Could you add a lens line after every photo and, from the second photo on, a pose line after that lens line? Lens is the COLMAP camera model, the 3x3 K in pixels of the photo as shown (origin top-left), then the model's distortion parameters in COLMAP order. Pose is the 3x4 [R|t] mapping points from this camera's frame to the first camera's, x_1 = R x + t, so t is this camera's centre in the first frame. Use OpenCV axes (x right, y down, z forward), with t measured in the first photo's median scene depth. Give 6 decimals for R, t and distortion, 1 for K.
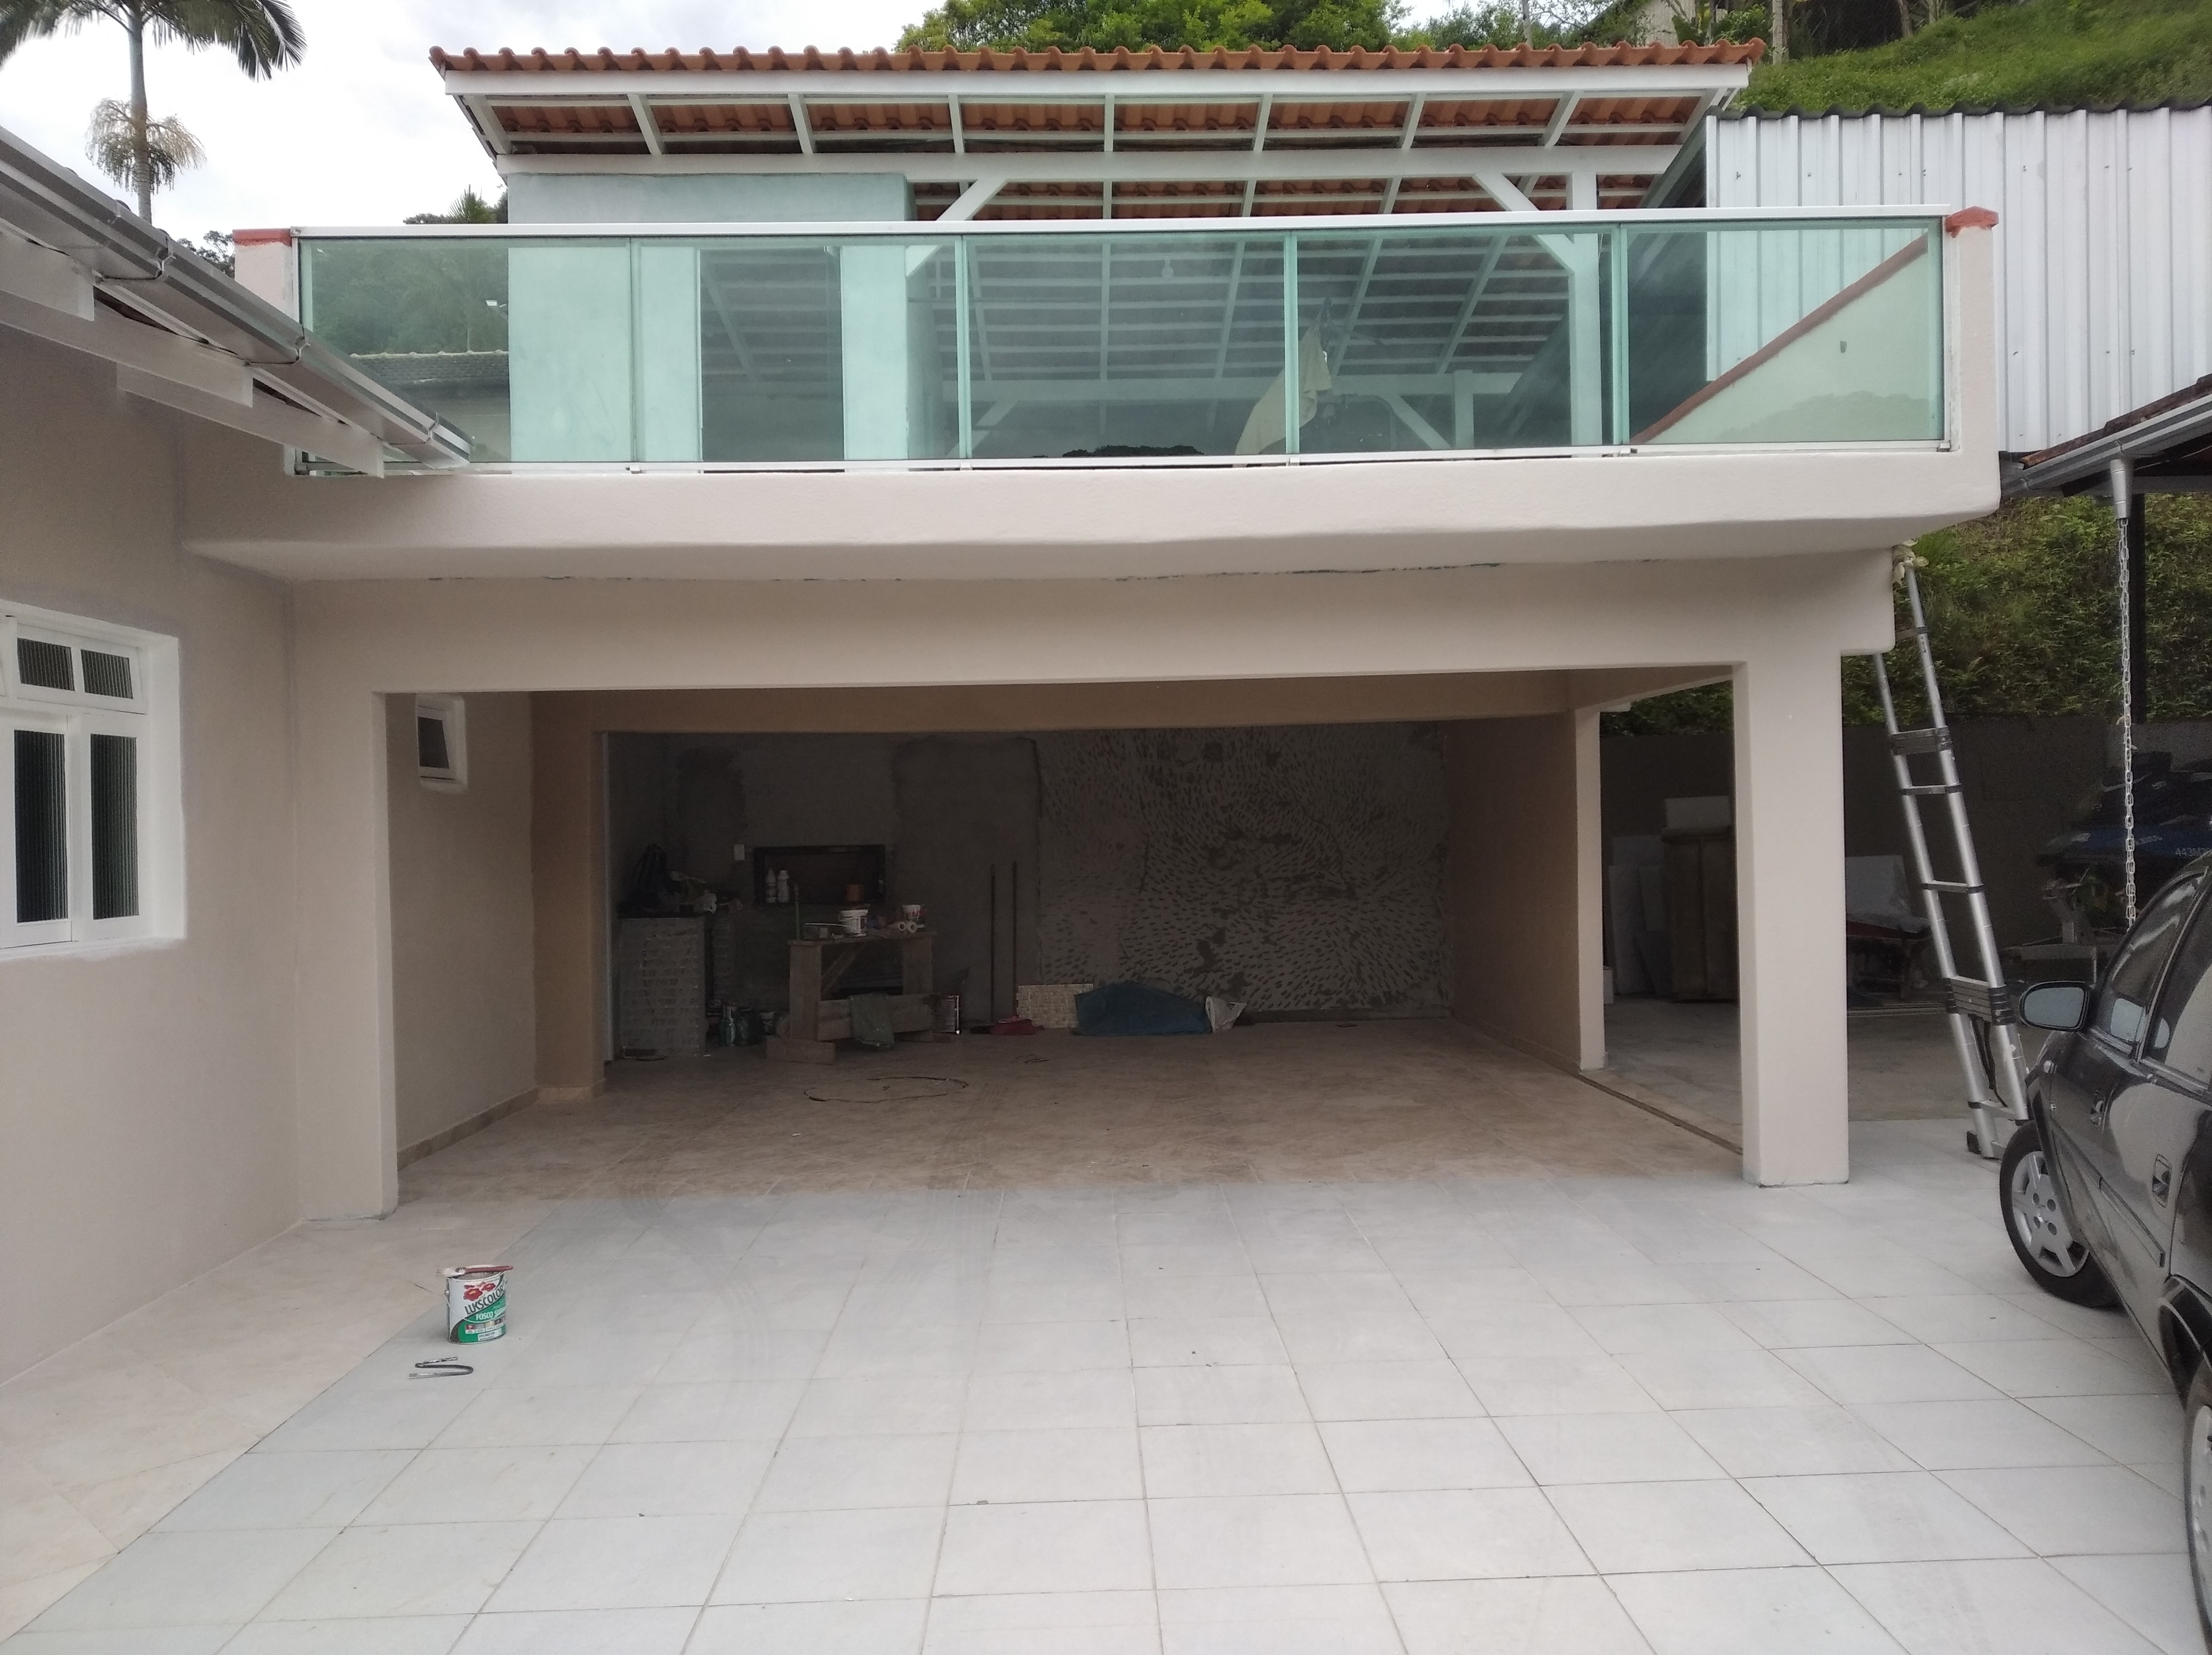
lens RADIAL K [[1647.5, 0, 1099.3], [0, 1647.5, 833.5], [0, 0, 1]] dist [0.072408, -0.103030]
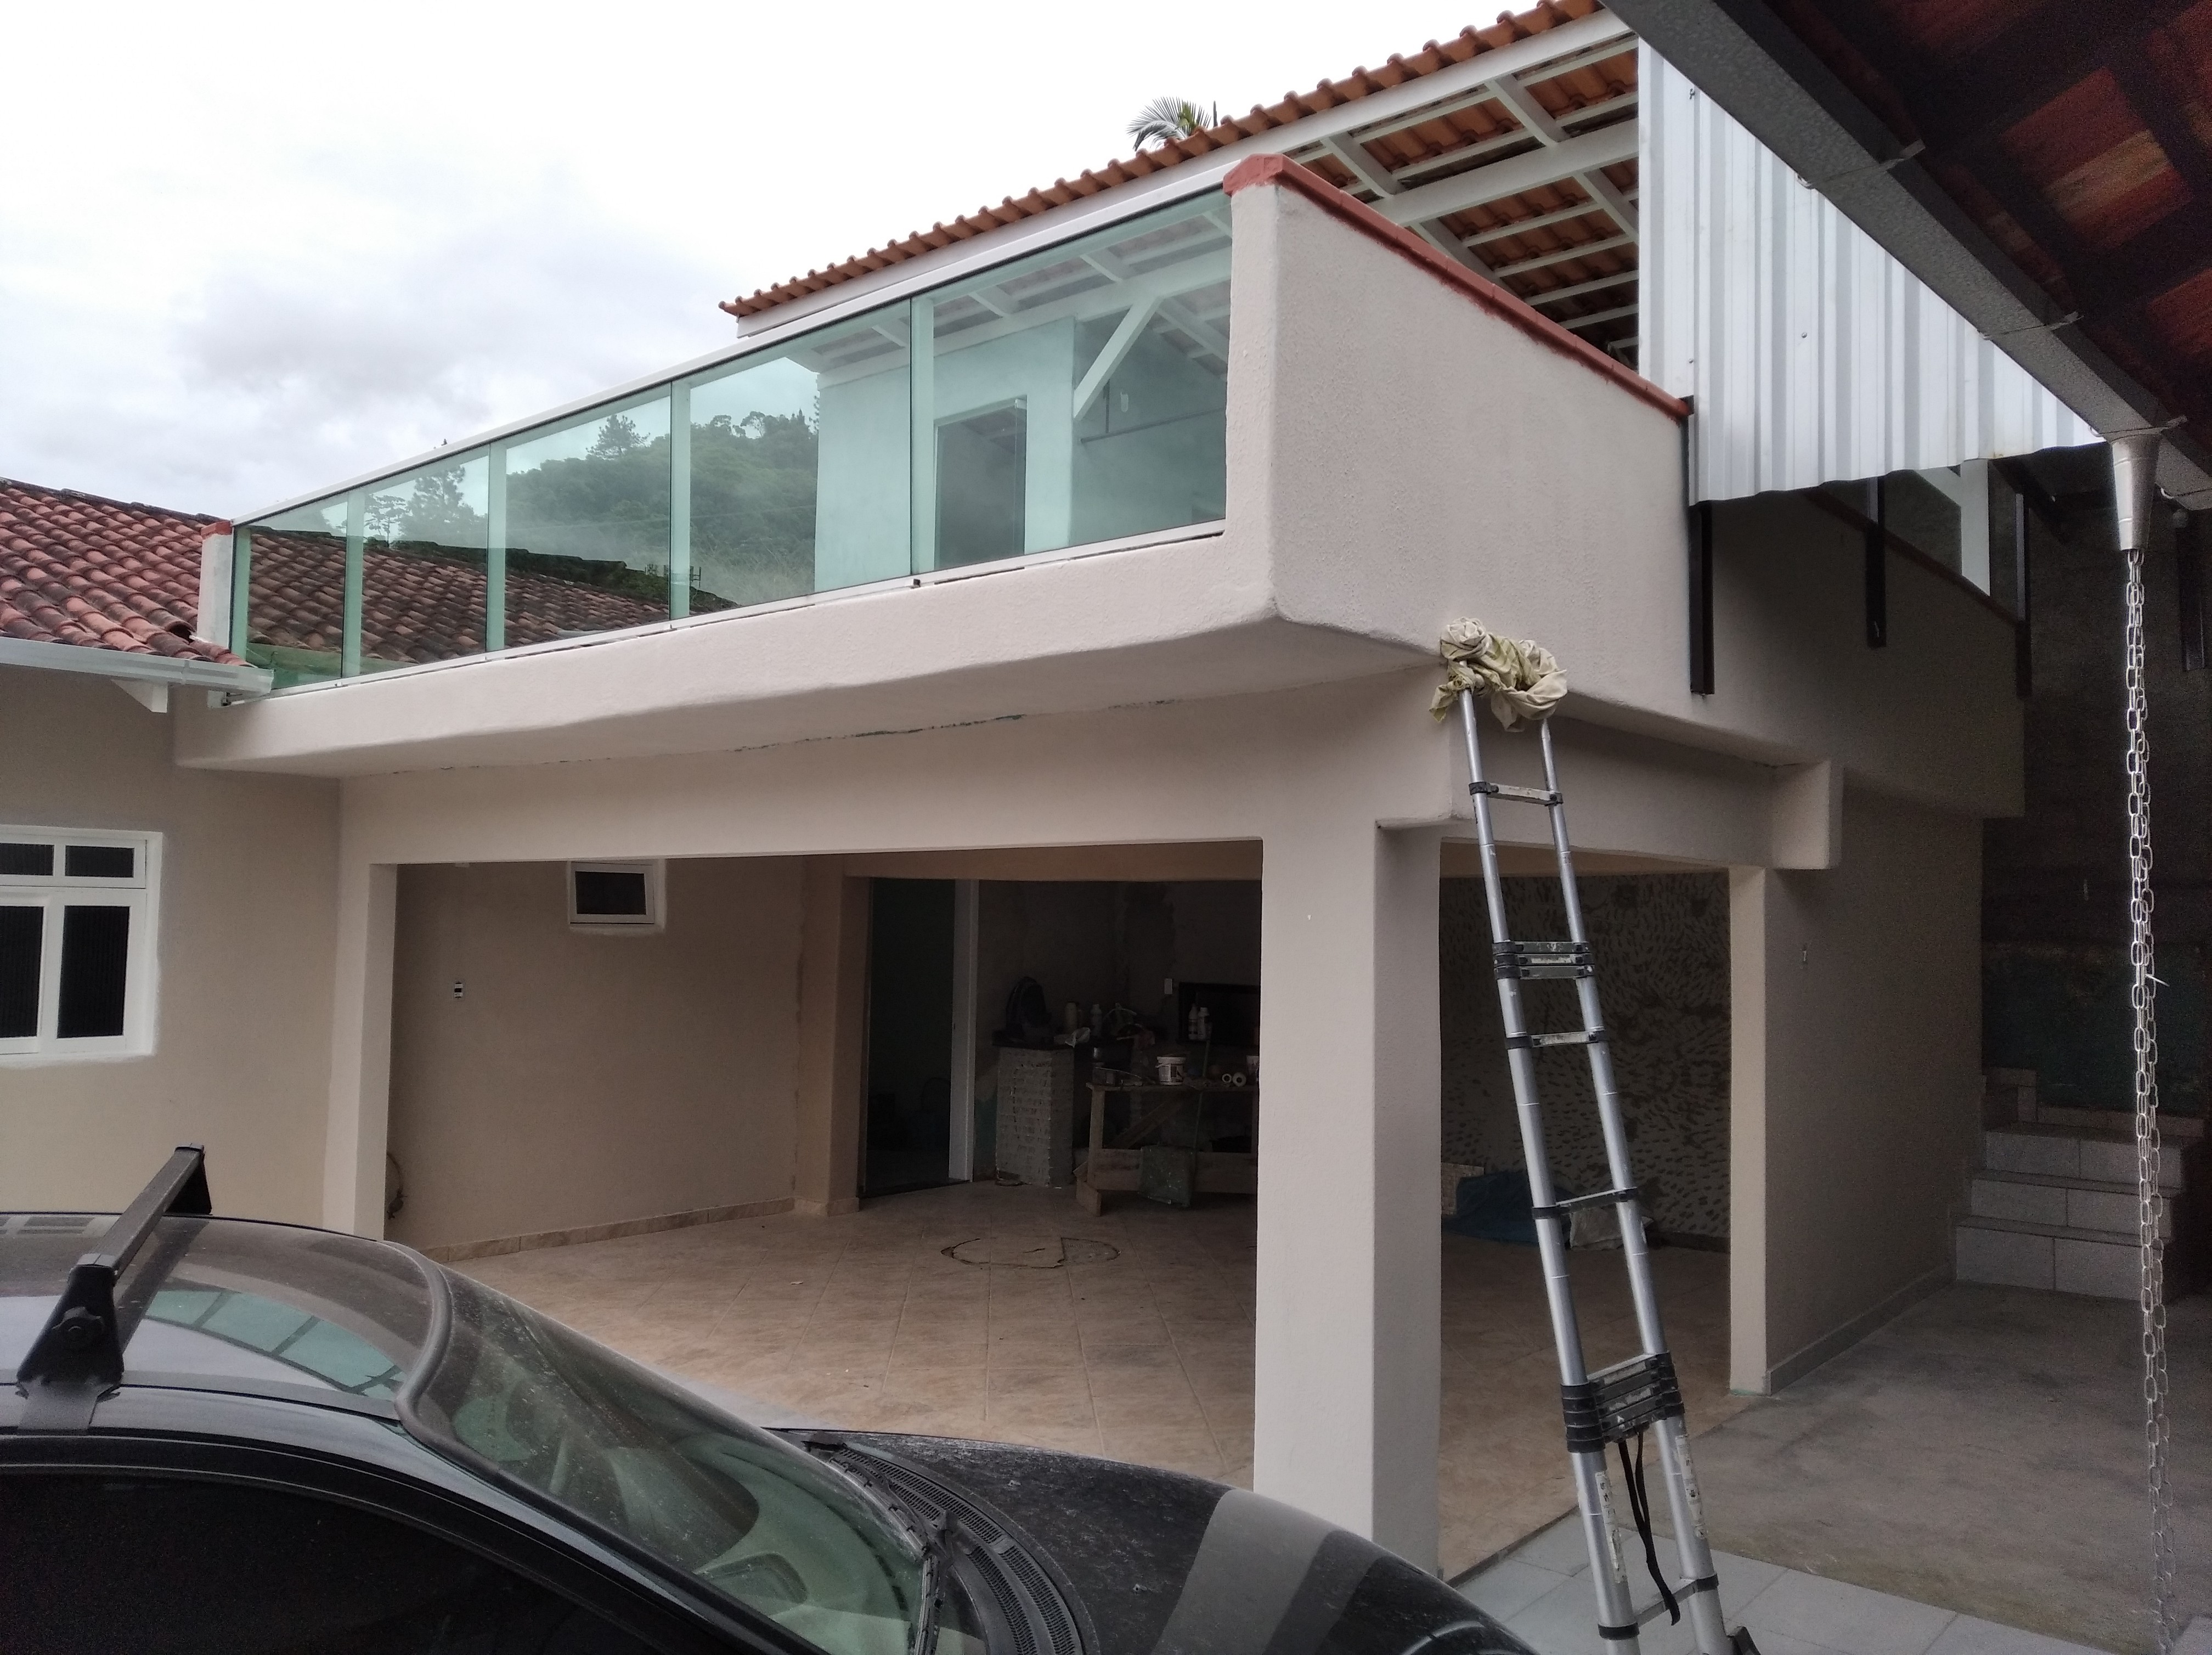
lens RADIAL K [[1647.5, 0, 1099.3], [0, 1647.5, 833.5], [0, 0, 1]] dist [0.072408, -0.103030]
pose [[0.742260, -0.003895, -0.670101, 0.544898], [-0.031711, 0.998659, -0.040931, -0.050311], [0.669361, 0.051631, 0.741141, 0.296154]]
